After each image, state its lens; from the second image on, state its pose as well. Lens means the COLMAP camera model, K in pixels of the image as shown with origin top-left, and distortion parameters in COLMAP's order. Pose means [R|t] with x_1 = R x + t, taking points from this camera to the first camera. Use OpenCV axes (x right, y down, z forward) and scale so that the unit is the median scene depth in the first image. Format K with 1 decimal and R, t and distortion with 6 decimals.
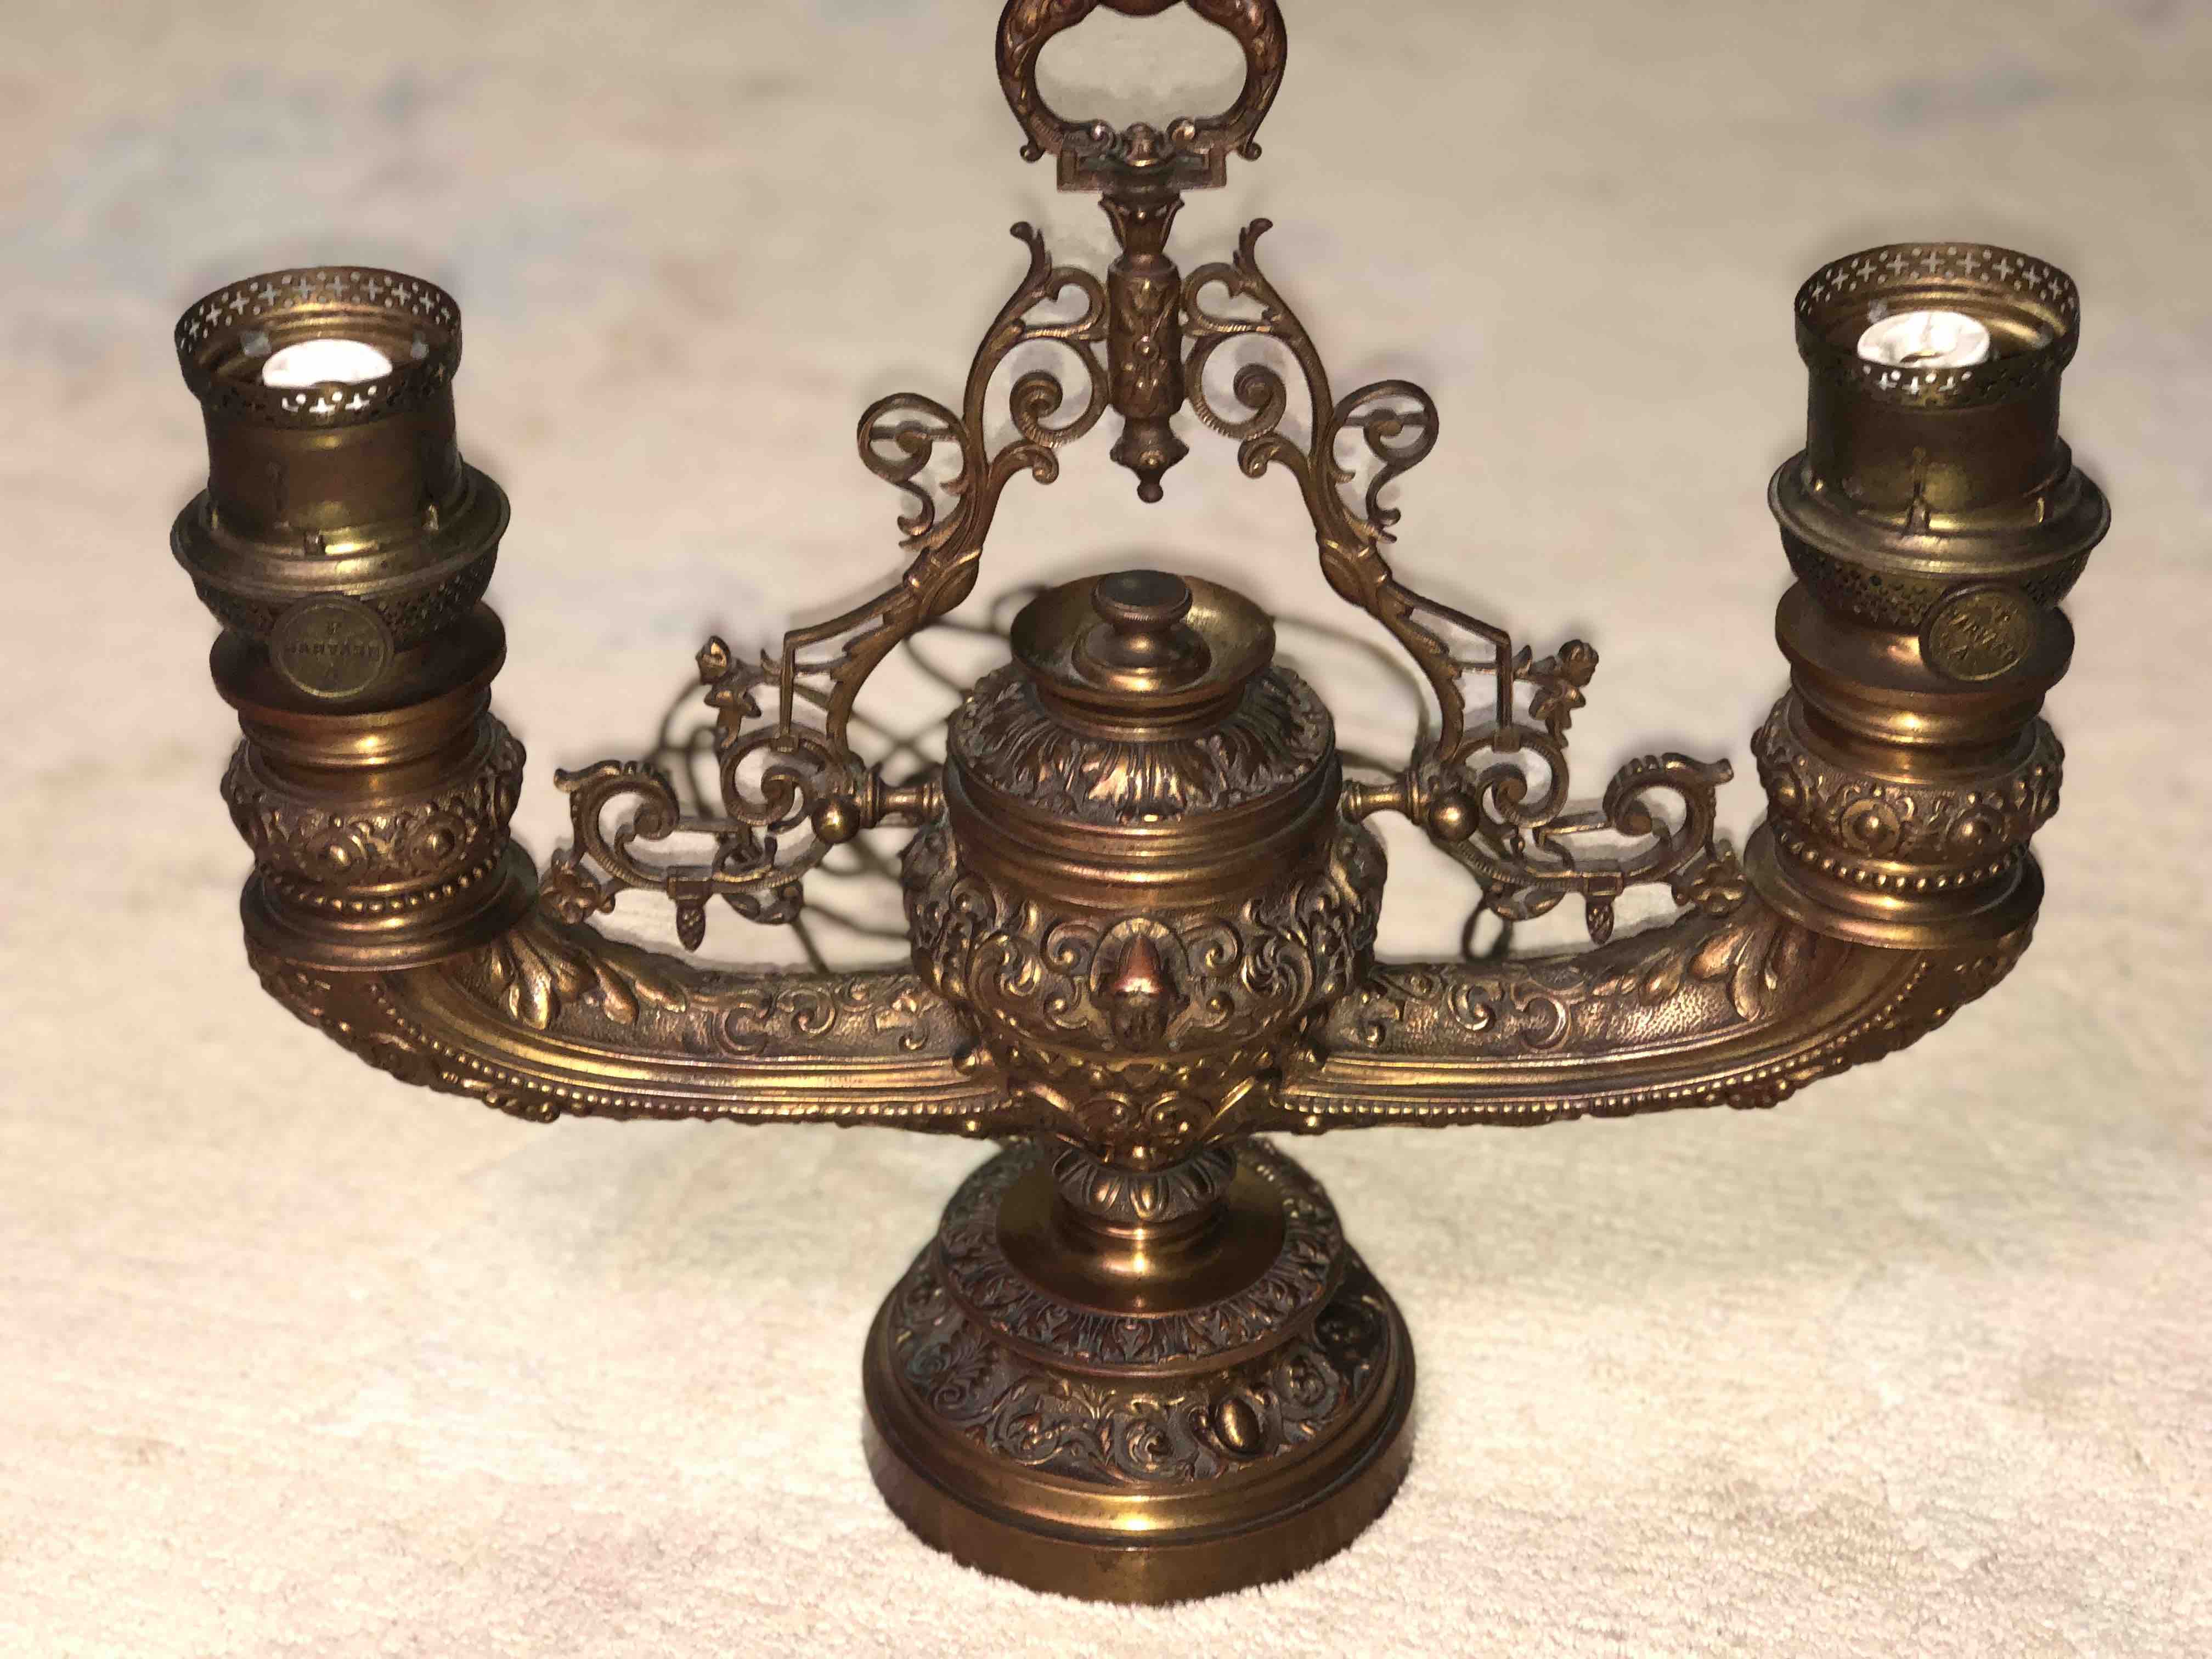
lens RADIAL K [[3572.0, 0, 1111.1], [0, 3572.0, 822.1], [0, 0, 1]] dist [-0.018907, 0.000000]
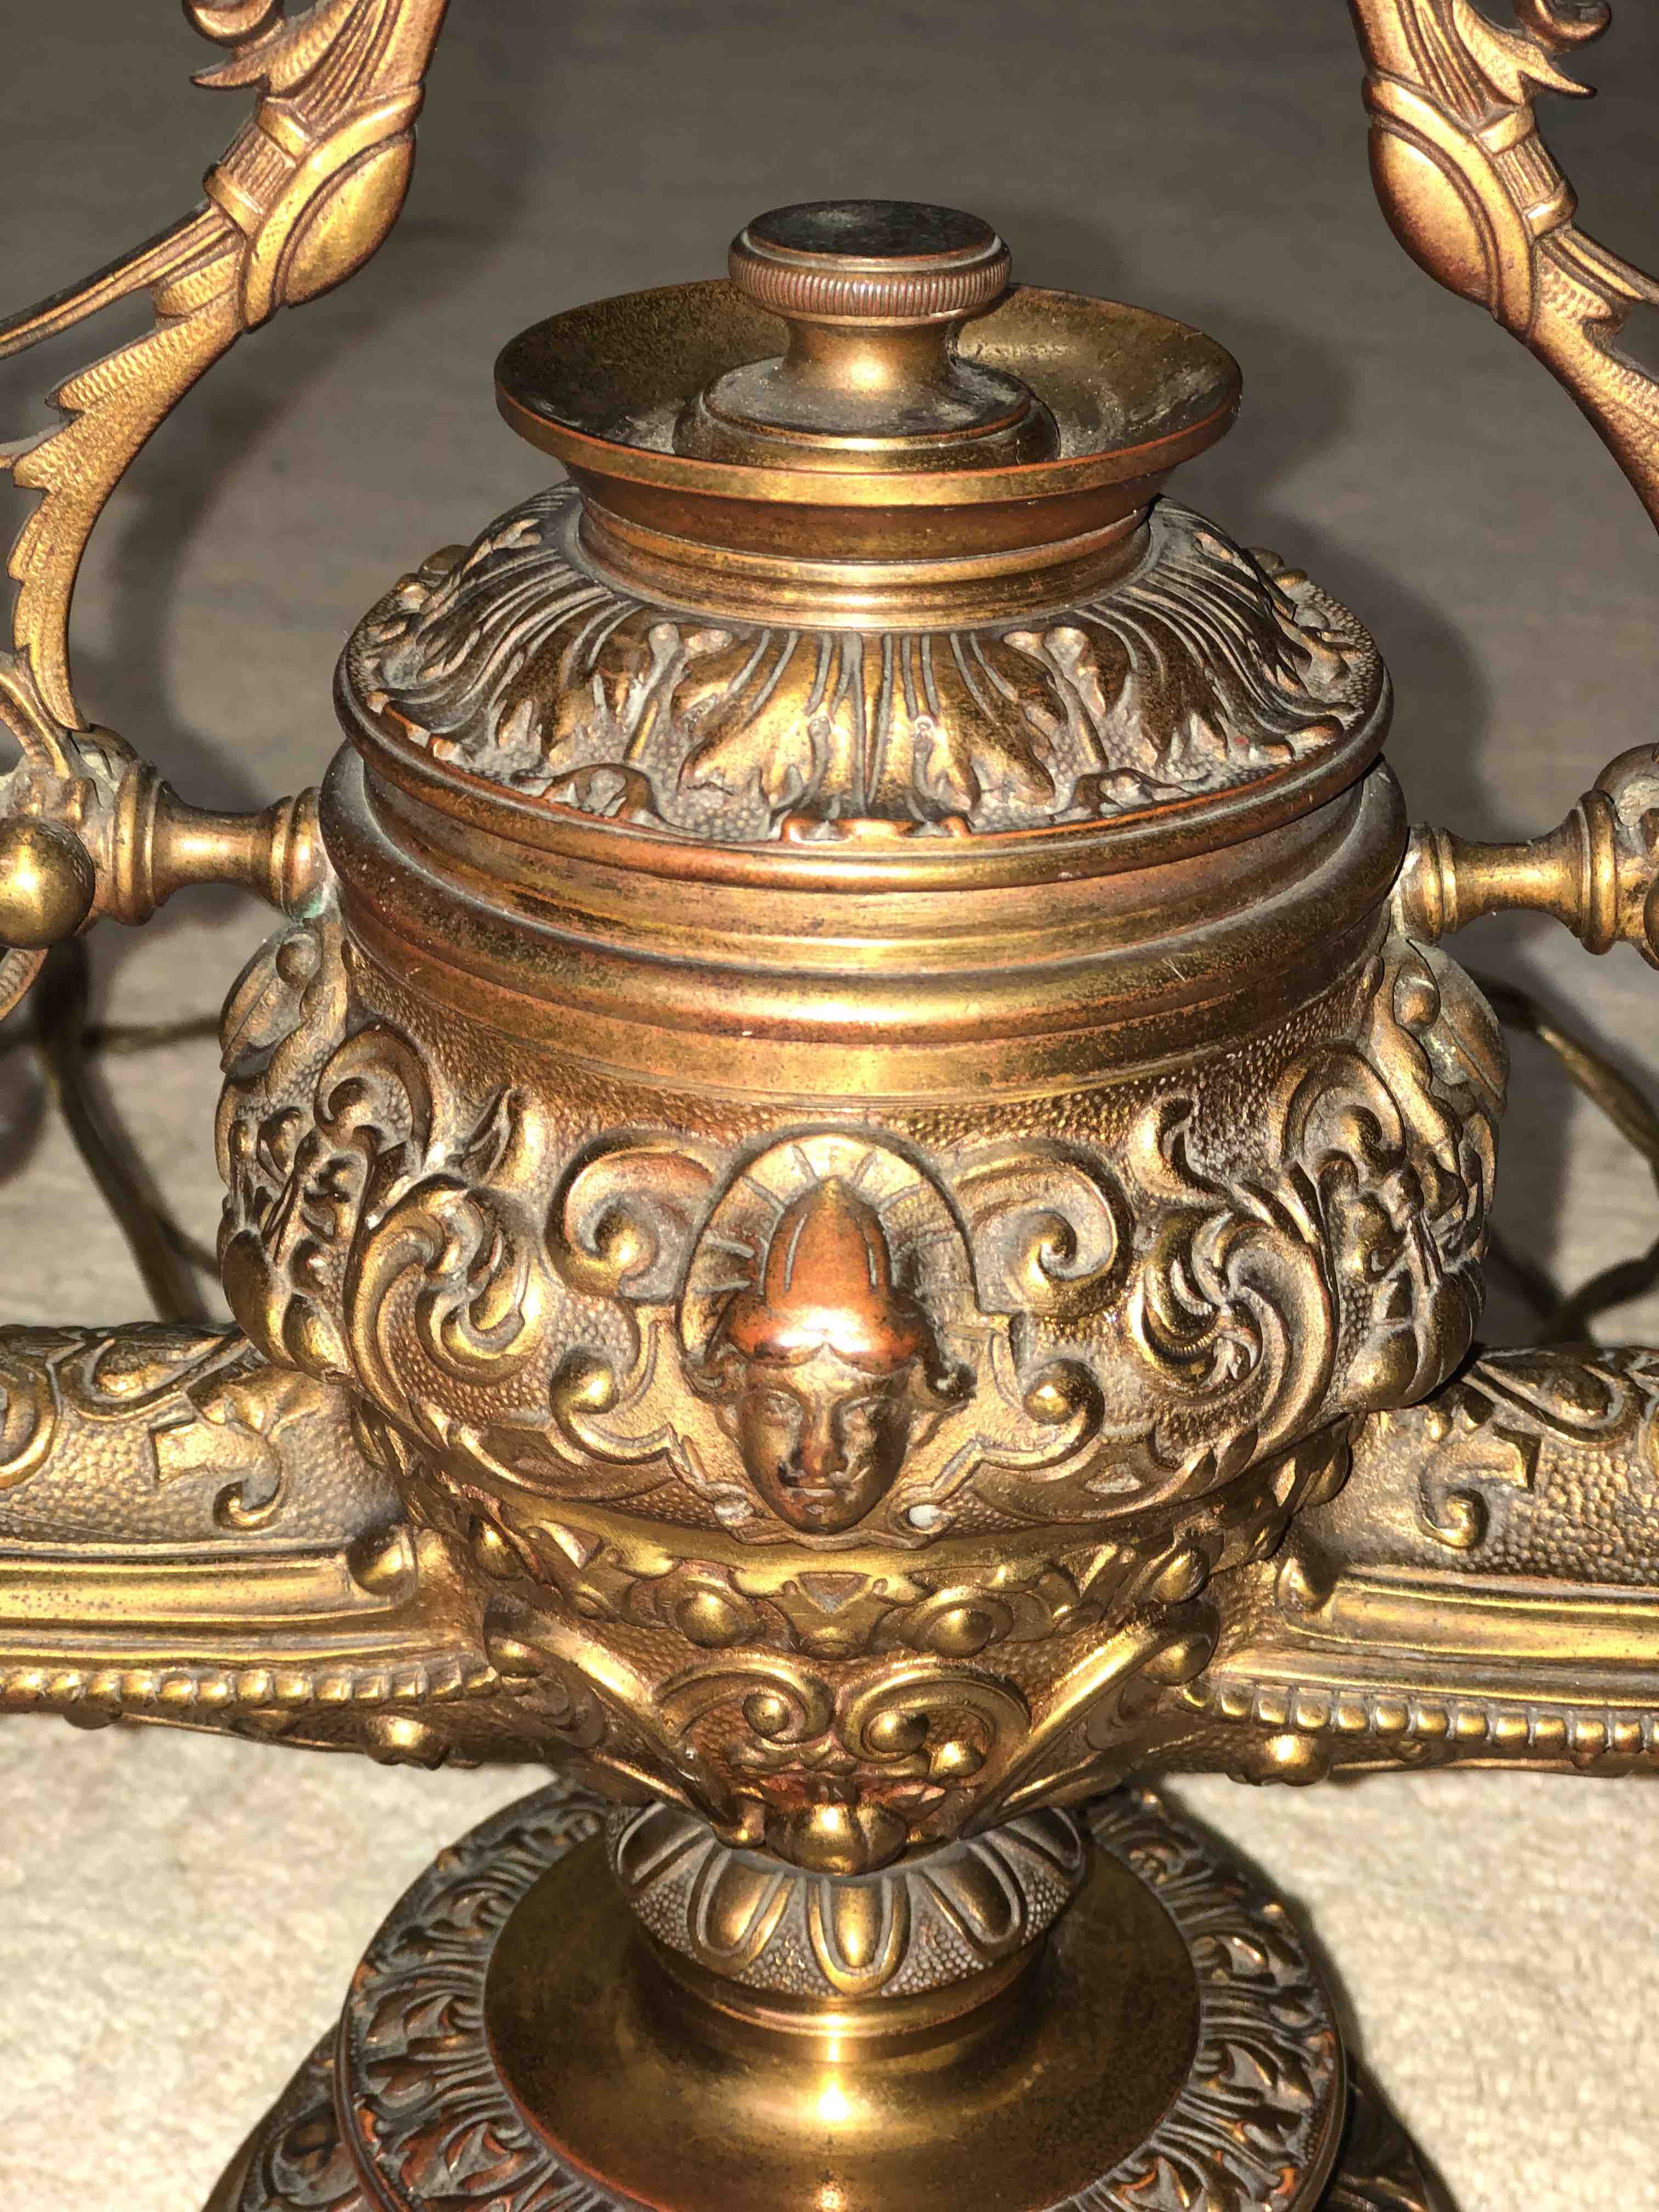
lens RADIAL K [[3572.0, 0, 849.3], [0, 3572.0, 1111.8], [0, 0, 1]] dist [-0.018907, 0.000000]
pose [[0.999412, 0.028098, -0.019673, 0.015670], [-0.029680, 0.995906, -0.085385, 0.052295], [0.017193, 0.085919, 0.996154, 0.643025]]
